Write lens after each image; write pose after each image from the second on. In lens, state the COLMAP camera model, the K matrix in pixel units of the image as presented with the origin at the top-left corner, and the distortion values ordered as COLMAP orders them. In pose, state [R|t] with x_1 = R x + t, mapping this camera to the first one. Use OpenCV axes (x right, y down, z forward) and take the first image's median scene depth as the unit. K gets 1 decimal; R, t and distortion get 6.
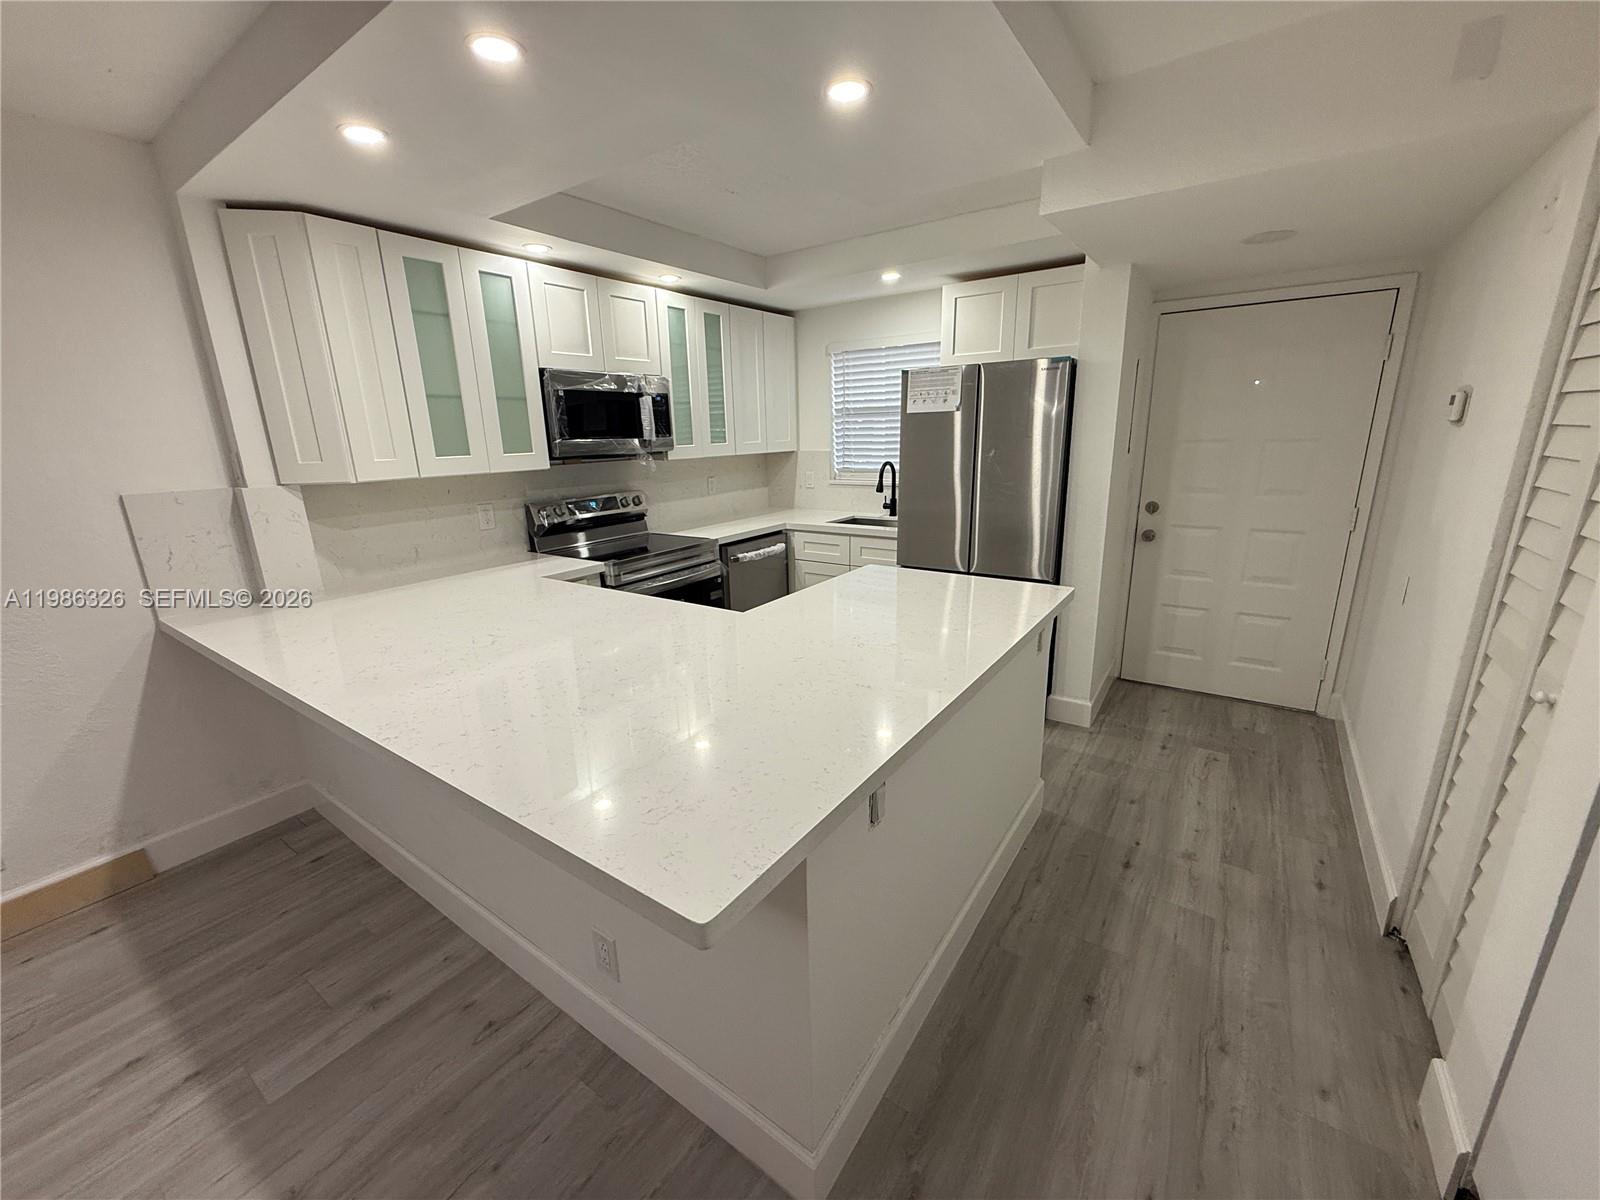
lens RADIAL K [[635.2, 0, 796.0], [0, 635.2, 600.4], [0, 0, 1]] dist [0.000289, -0.000197]
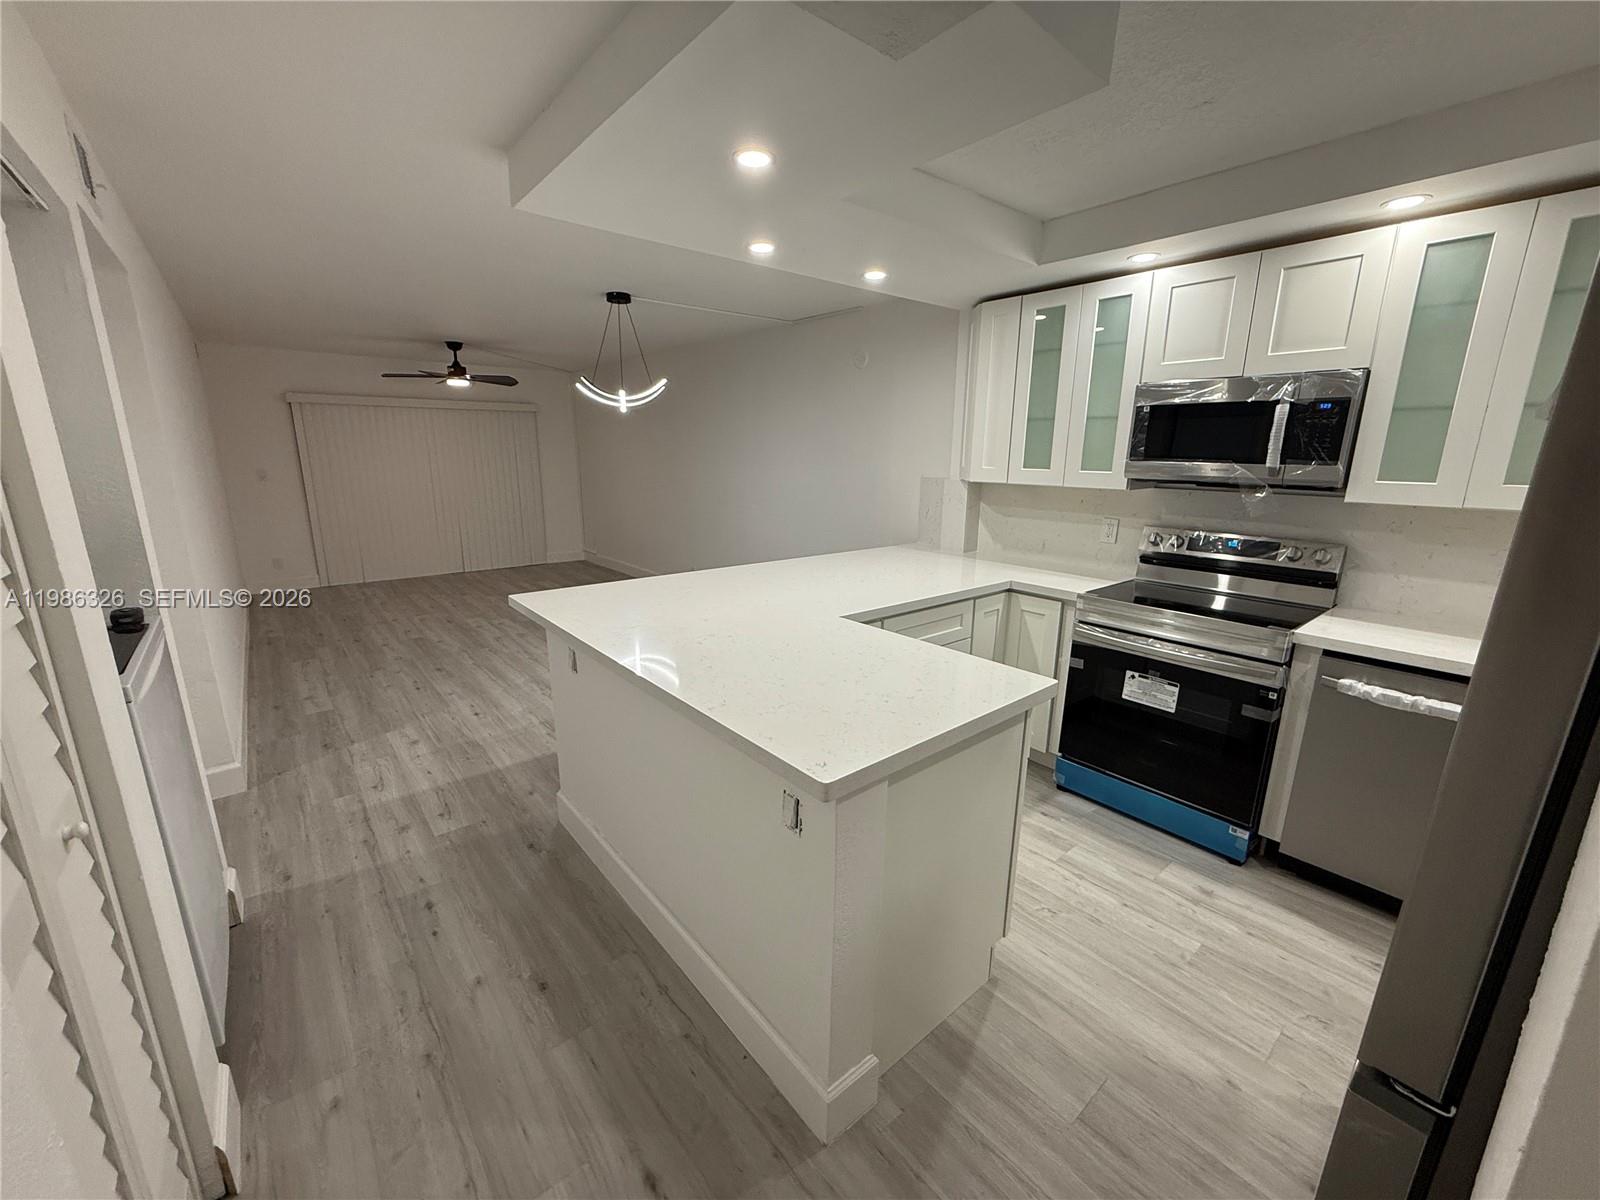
lens RADIAL K [[635.2, 0, 796.0], [0, 635.2, 600.4], [0, 0, 1]] dist [0.000289, -0.000197]
pose [[-0.261371, 0.246876, -0.933133, 0.746862], [-0.252647, 0.915537, 0.312988, -0.259711], [0.931587, 0.317559, -0.176922, 0.866431]]
